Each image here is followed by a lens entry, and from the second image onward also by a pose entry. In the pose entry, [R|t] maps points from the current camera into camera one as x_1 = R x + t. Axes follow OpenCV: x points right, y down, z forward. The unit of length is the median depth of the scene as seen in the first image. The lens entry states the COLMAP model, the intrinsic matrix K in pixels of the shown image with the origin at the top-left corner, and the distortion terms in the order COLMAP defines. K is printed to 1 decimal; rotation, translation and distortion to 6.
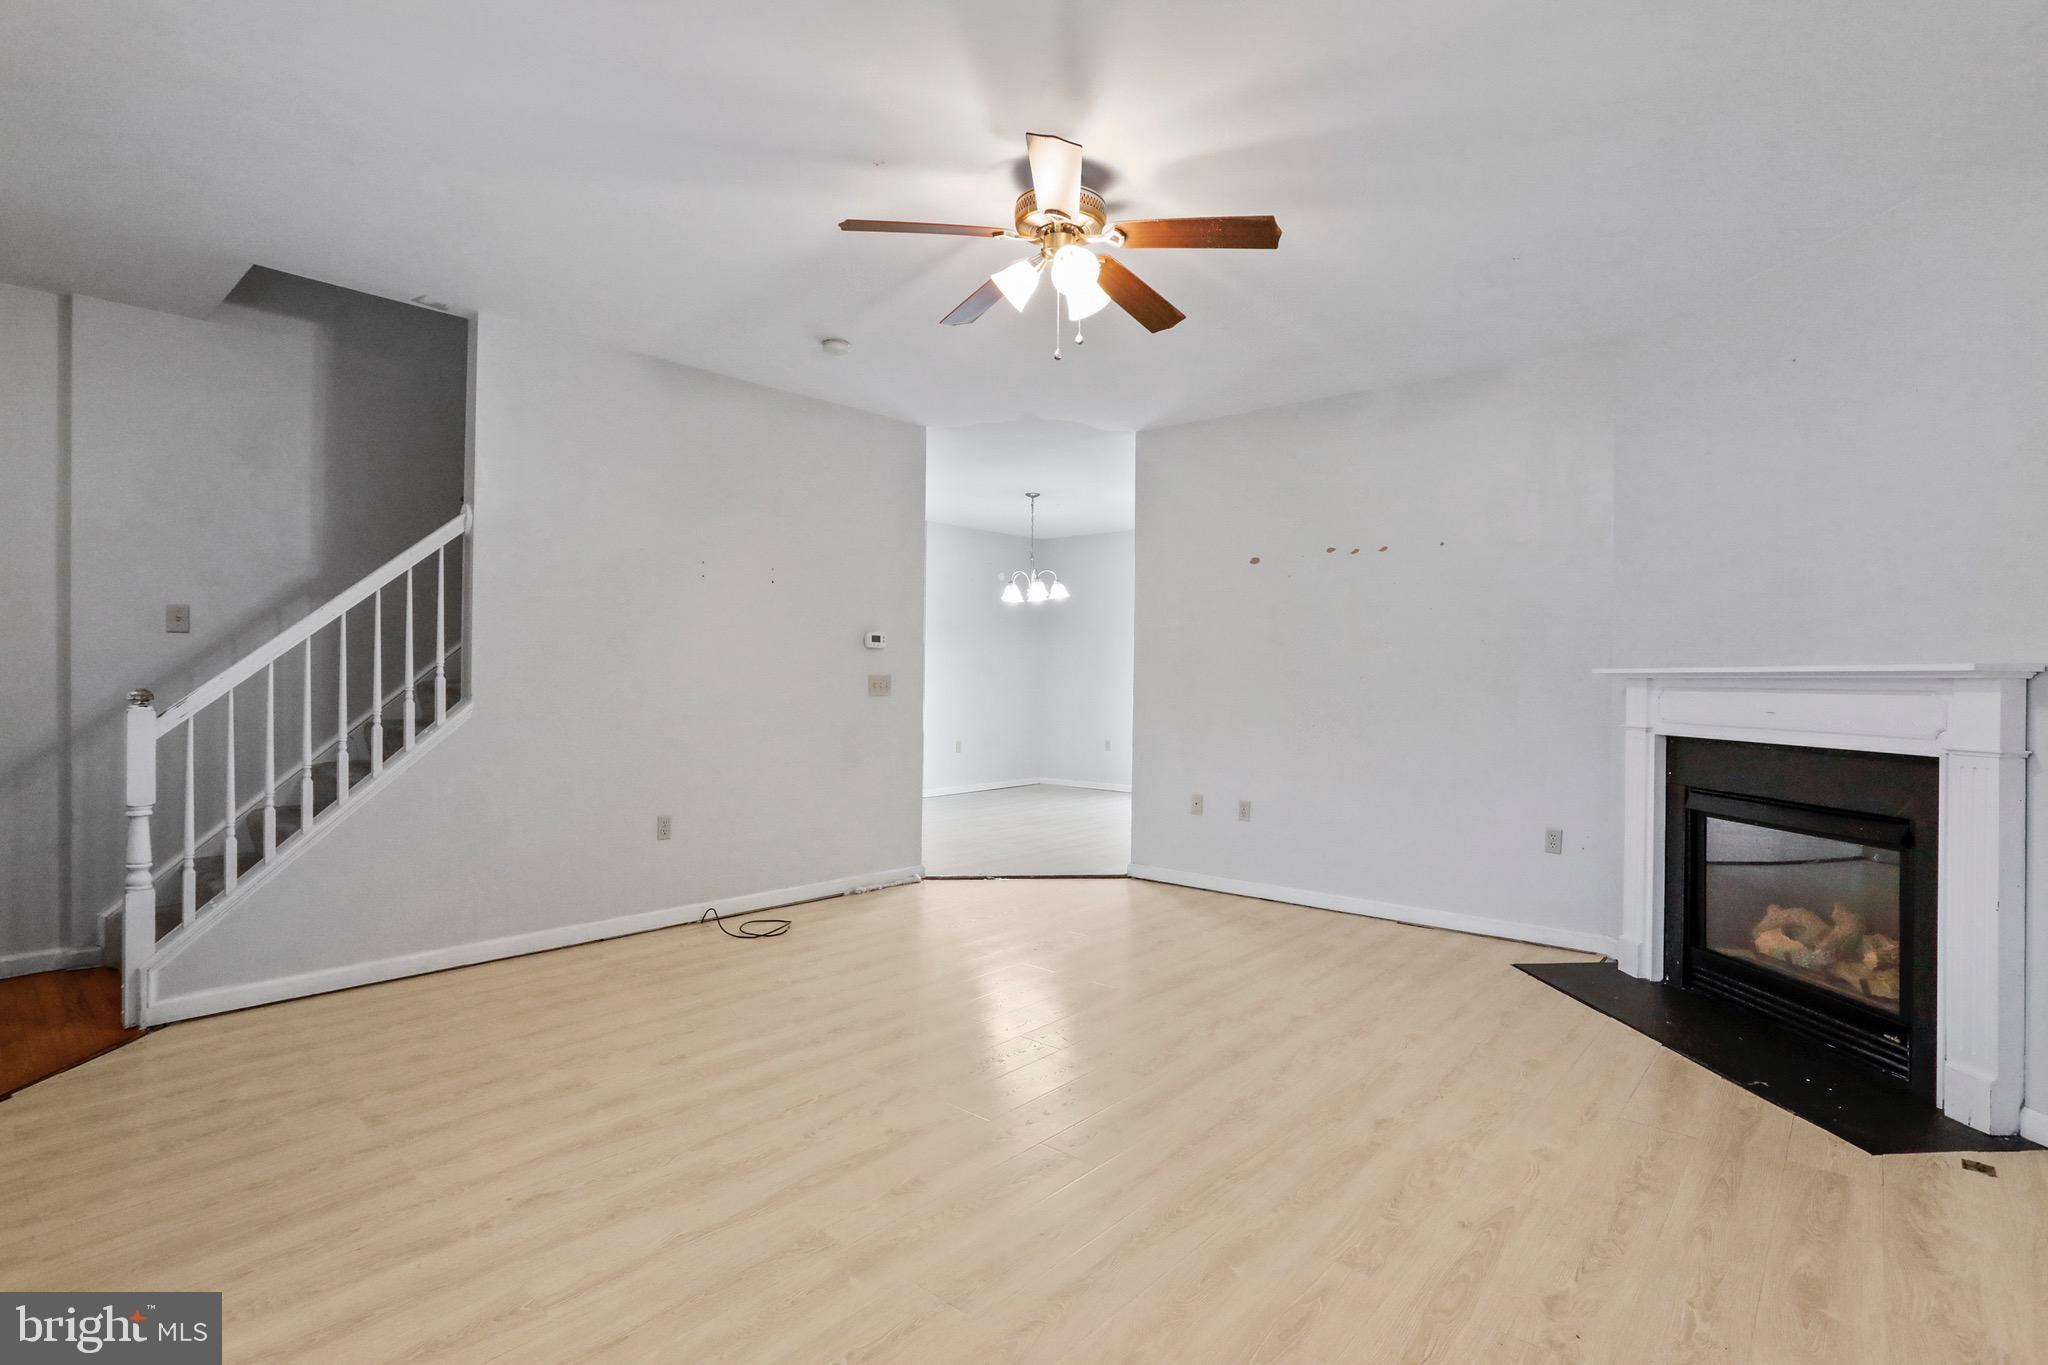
lens RADIAL K [[998.8, 0, 1031.0], [0, 998.8, 668.9], [0, 0, 1]] dist [-0.064259, 0.034383]
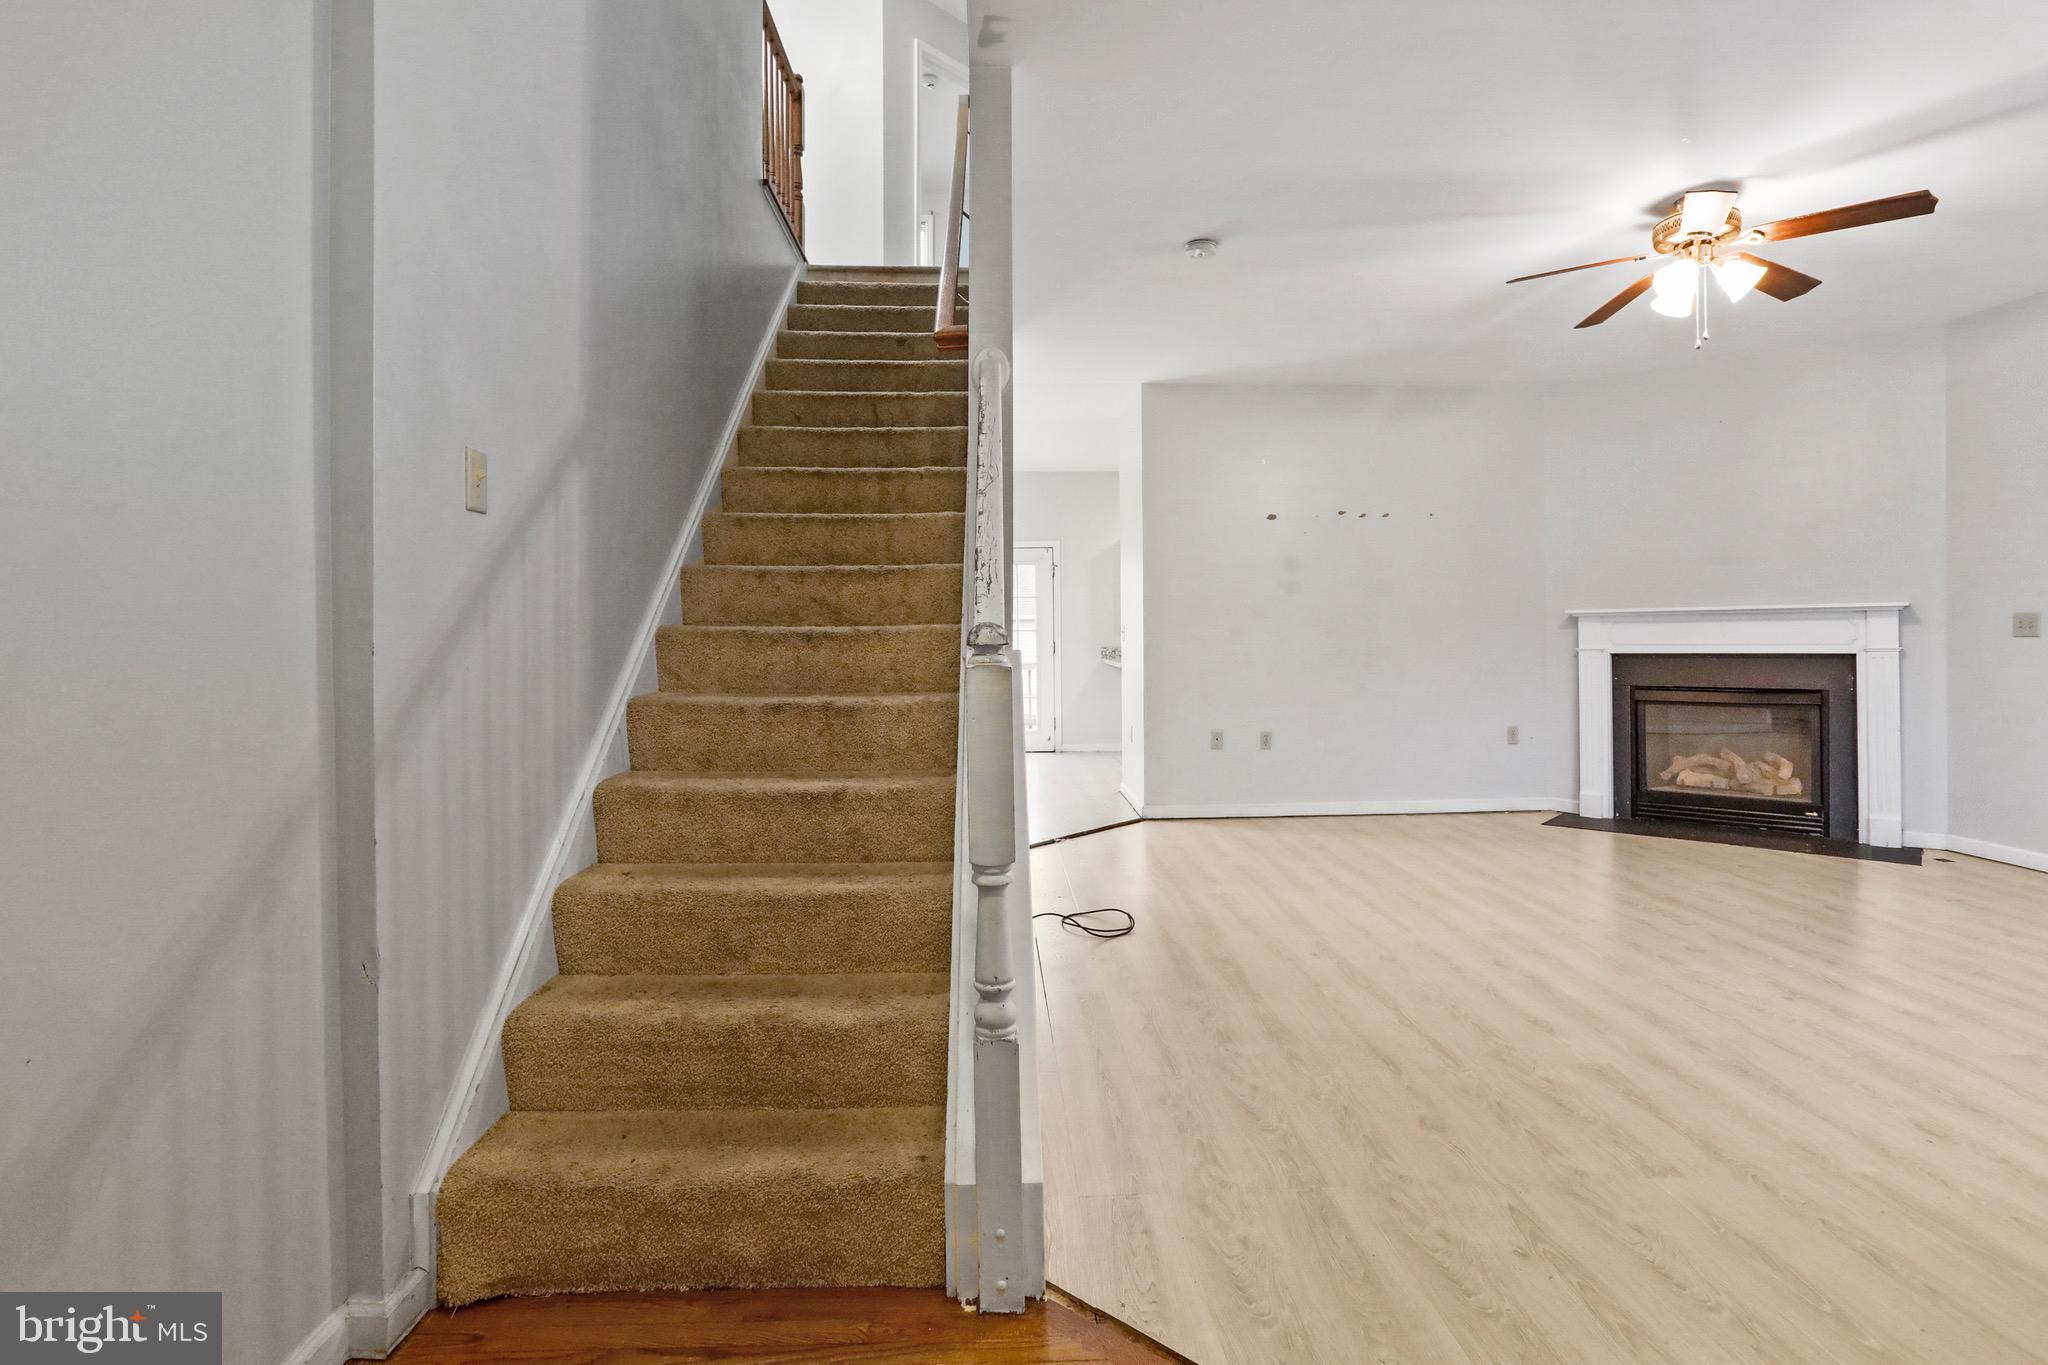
lens RADIAL K [[998.8, 0, 1031.0], [0, 998.8, 668.9], [0, 0, 1]] dist [-0.064259, 0.034383]
pose [[0.718448, -0.040297, 0.694413, -1.102896], [0.012162, 0.998896, 0.045383, 0.012634], [-0.695474, -0.024159, 0.718145, 0.566449]]
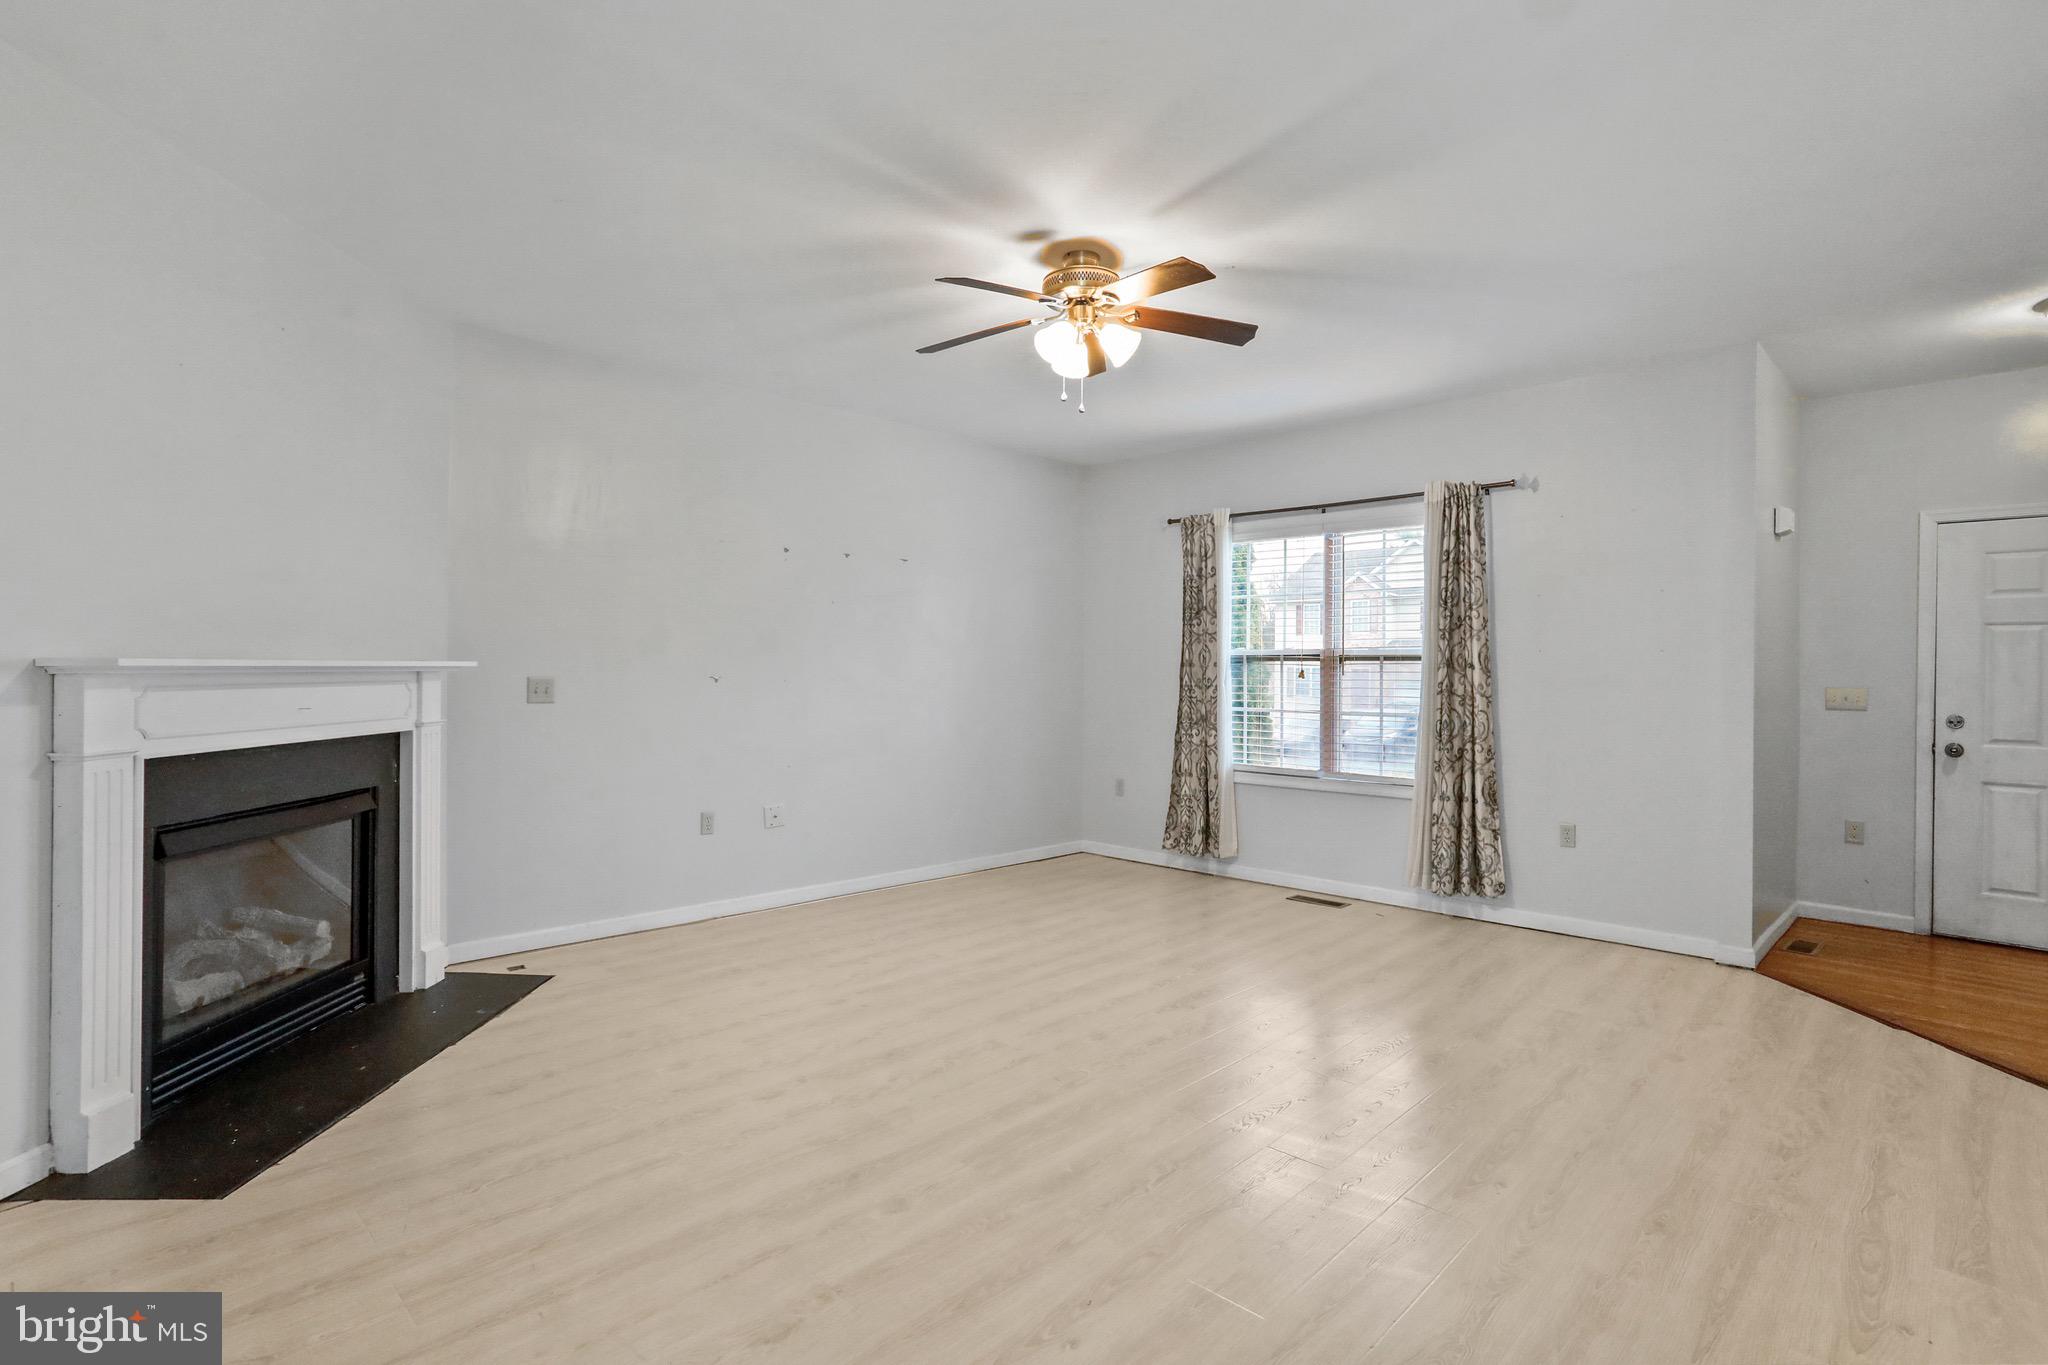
lens RADIAL K [[998.8, 0, 1031.0], [0, 998.8, 668.9], [0, 0, 1]] dist [-0.064259, 0.034383]
pose [[-0.998821, -0.018415, 0.044922, 0.022106], [-0.018981, 0.999745, -0.012200, 0.004577], [-0.044685, -0.013038, -0.998916, 1.710062]]
